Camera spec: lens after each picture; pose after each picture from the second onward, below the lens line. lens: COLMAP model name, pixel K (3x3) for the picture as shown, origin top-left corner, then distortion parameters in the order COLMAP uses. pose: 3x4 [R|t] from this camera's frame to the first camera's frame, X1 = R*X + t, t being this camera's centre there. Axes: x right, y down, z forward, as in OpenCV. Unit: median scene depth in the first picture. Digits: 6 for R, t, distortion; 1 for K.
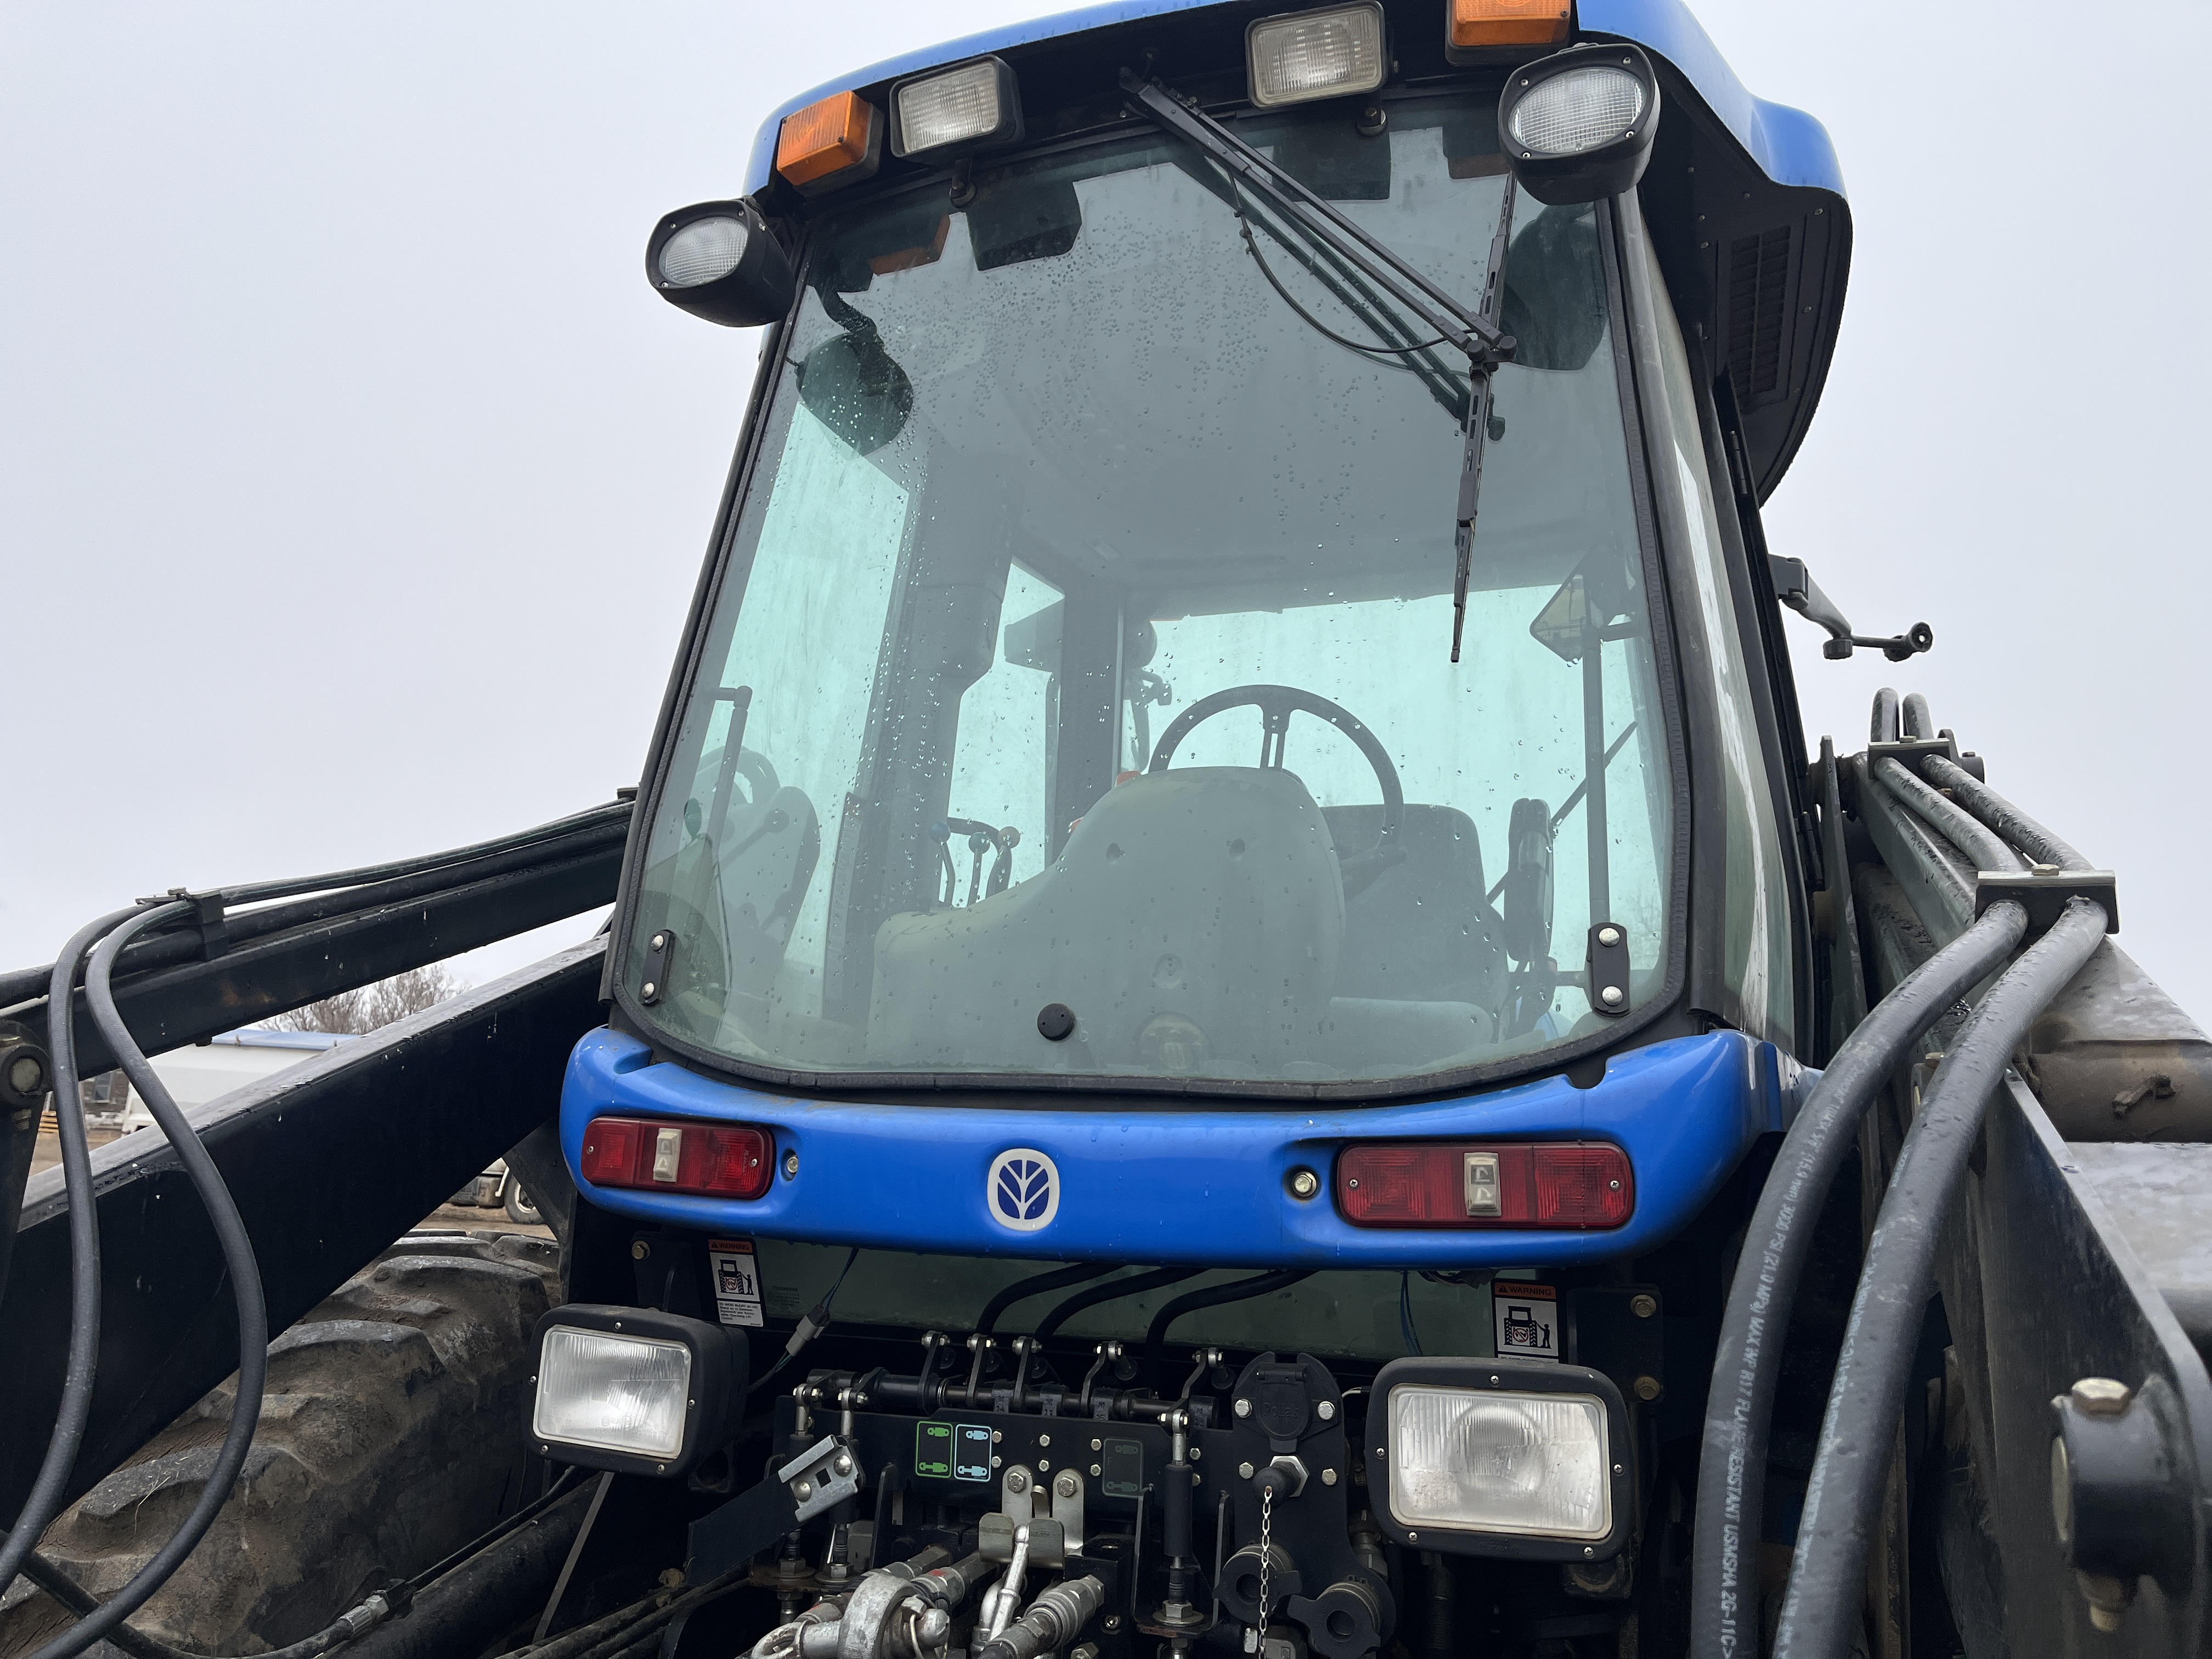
lens RADIAL K [[1677.7, 0, 1056.3], [0, 1677.7, 819.4], [0, 0, 1]] dist [0.111711, -0.141604]
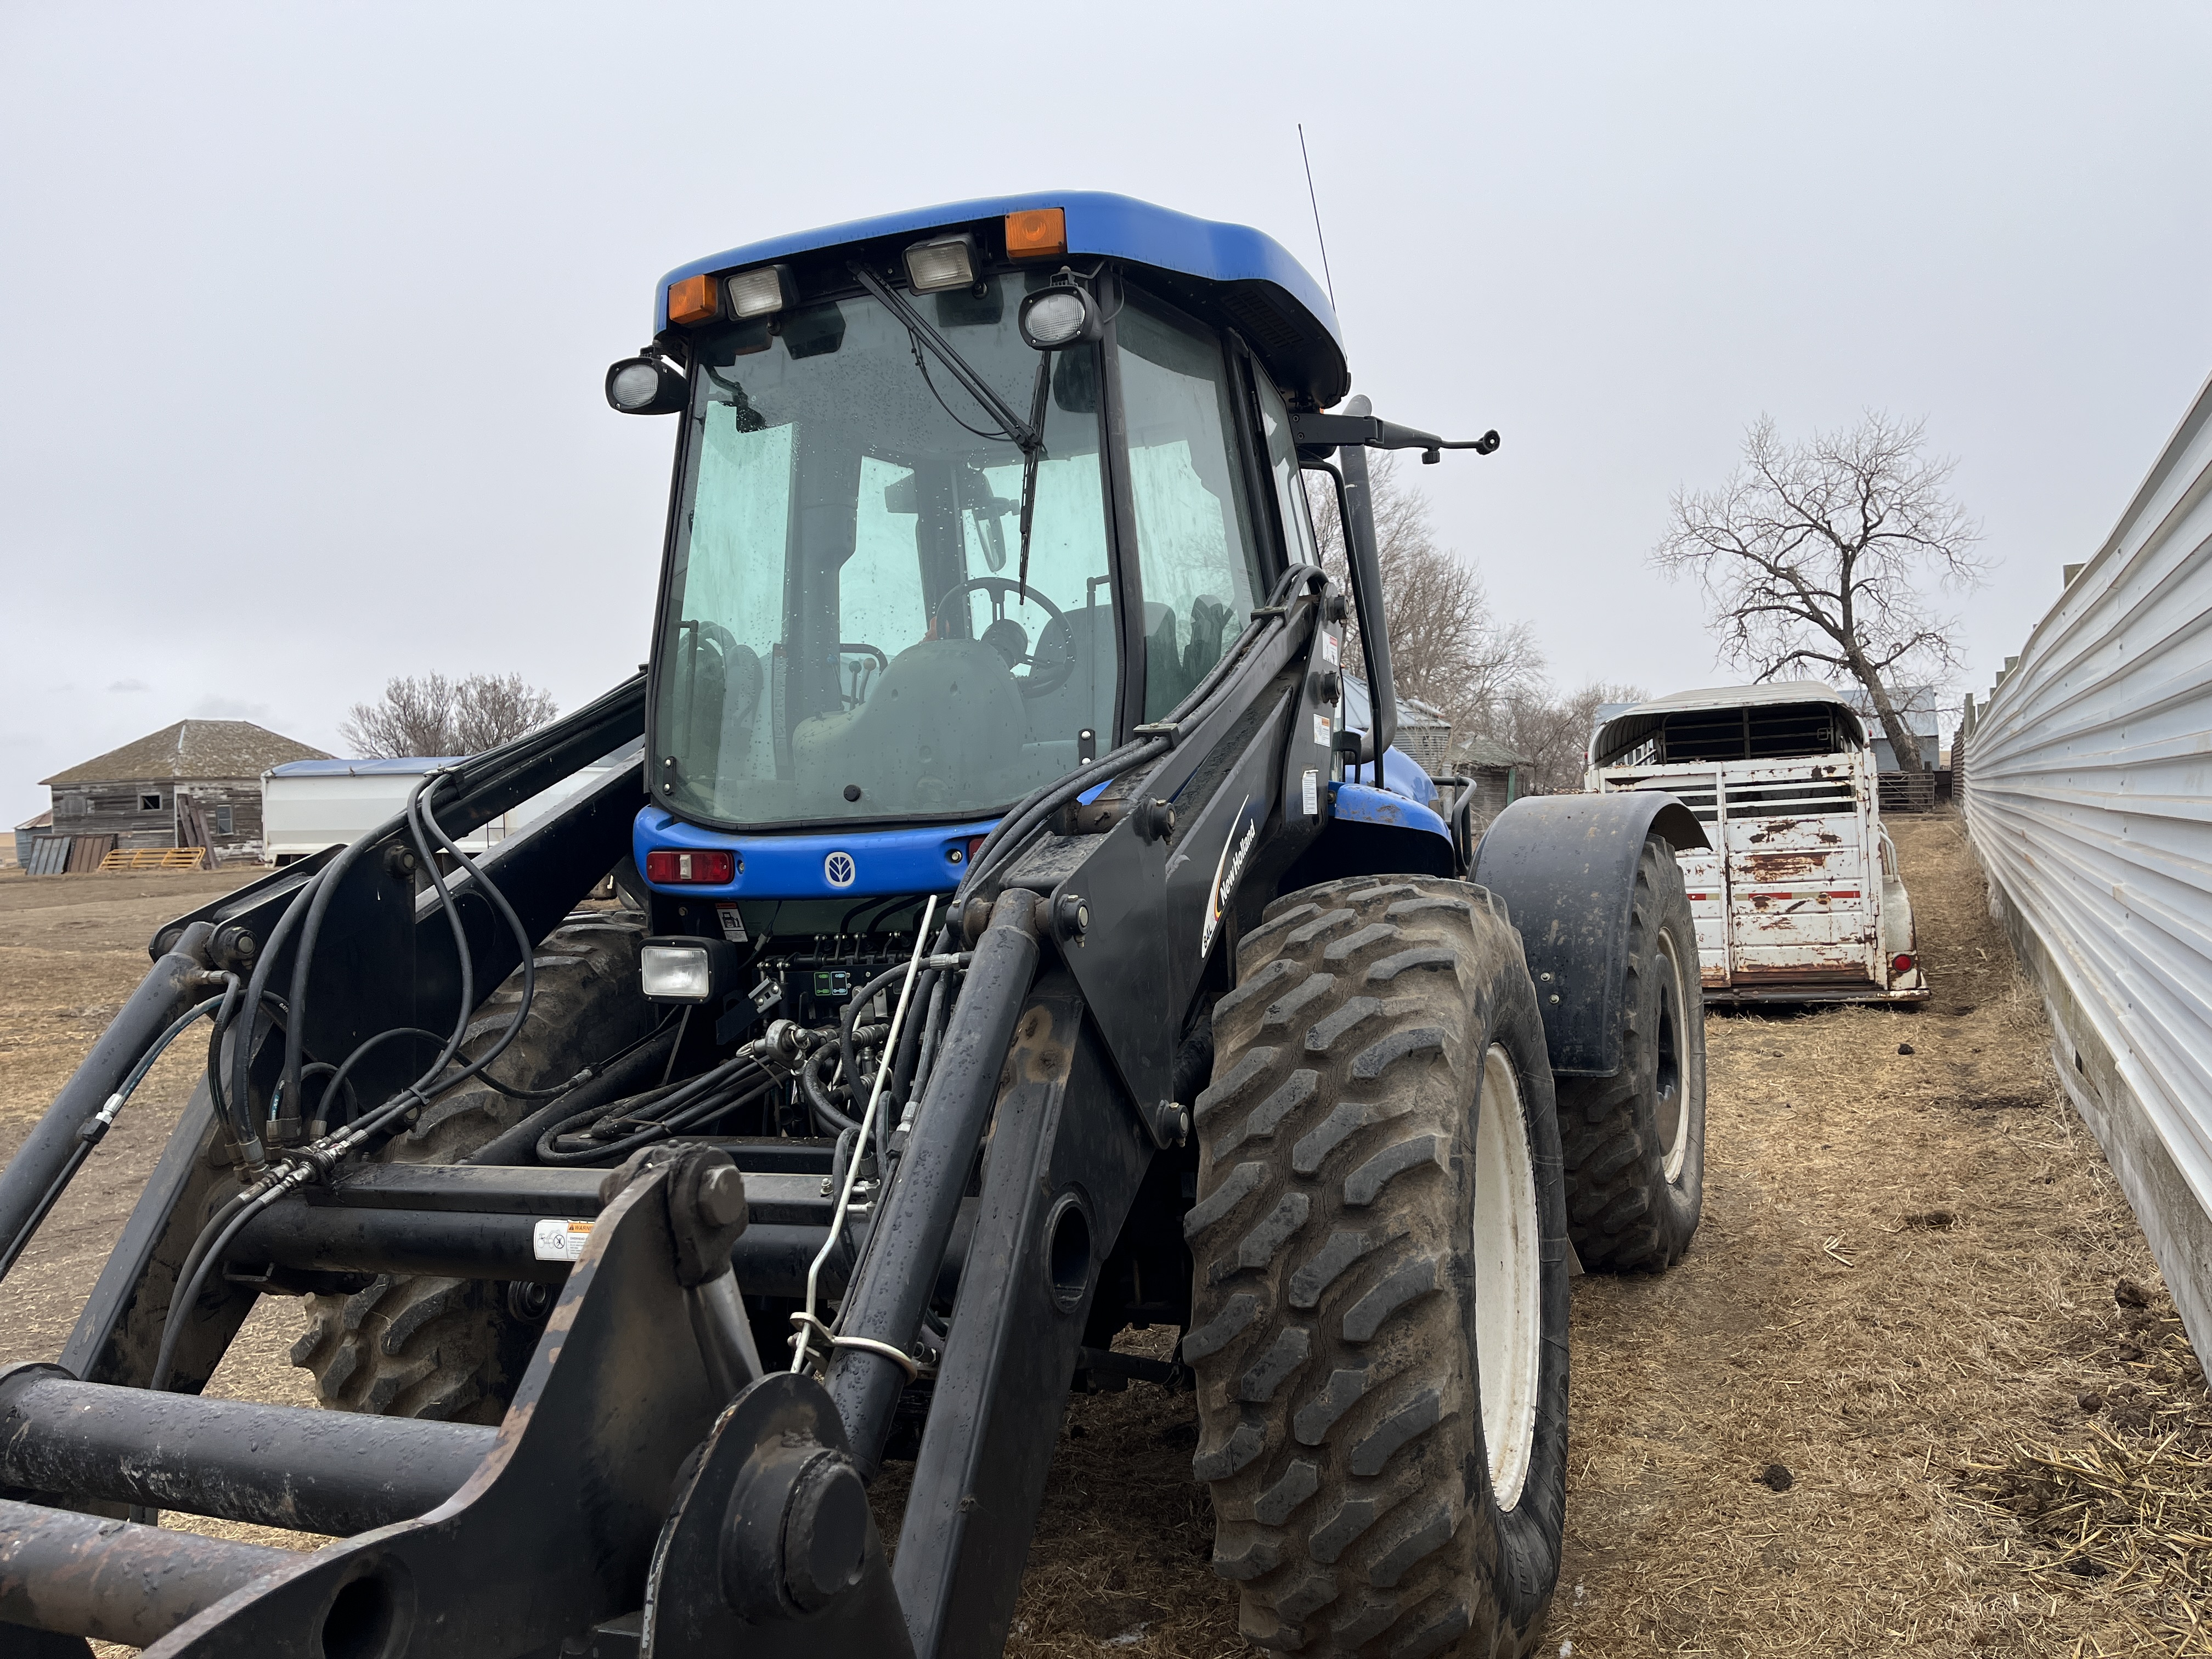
lens RADIAL K [[1655.7, 0, 1045.9], [0, 1655.7, 841.0], [0, 0, 1]] dist [0.127567, -0.212273]
pose [[0.994078, -0.094795, -0.053139, 0.318117], [0.104020, 0.971554, 0.212752, -0.220057], [0.031460, -0.217019, 0.975660, -0.969098]]
